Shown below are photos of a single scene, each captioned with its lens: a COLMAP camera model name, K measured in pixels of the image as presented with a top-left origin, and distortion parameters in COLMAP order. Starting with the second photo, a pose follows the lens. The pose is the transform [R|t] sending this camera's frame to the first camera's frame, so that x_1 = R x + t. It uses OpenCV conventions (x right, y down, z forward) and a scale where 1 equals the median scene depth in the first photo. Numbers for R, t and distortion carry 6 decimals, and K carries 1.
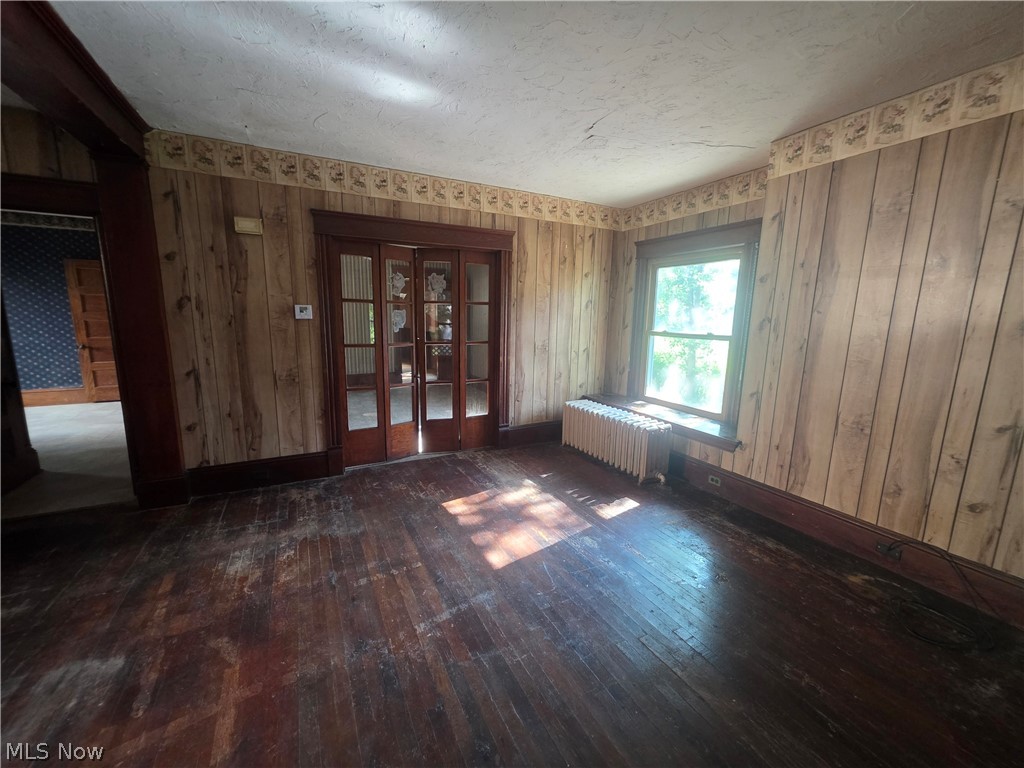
lens RADIAL K [[412.7, 0, 510.6], [0, 412.7, 386.4], [0, 0, 1]] dist [0.000658, -0.000377]
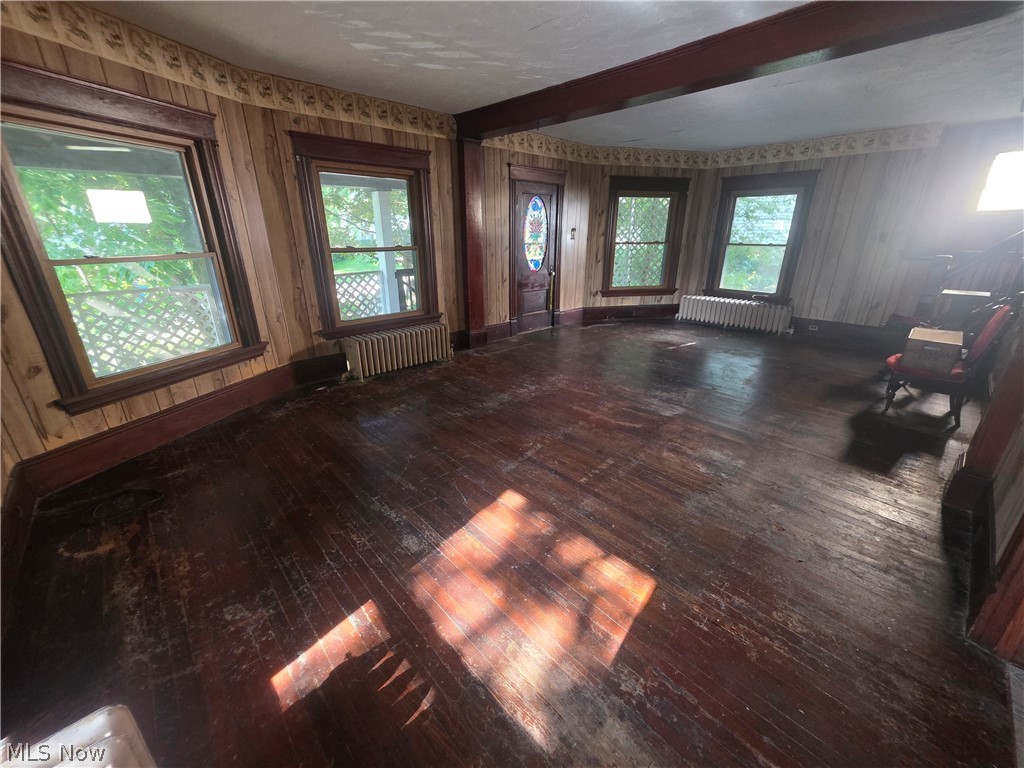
lens RADIAL K [[412.7, 0, 513.2], [0, 412.7, 386.2], [0, 0, 1]] dist [0.000658, -0.000377]
pose [[-0.965463, 0.075910, -0.249236, 0.172359], [-0.059762, 0.866586, 0.495436, -0.259241], [0.253593, 0.493220, -0.832120, 1.506409]]
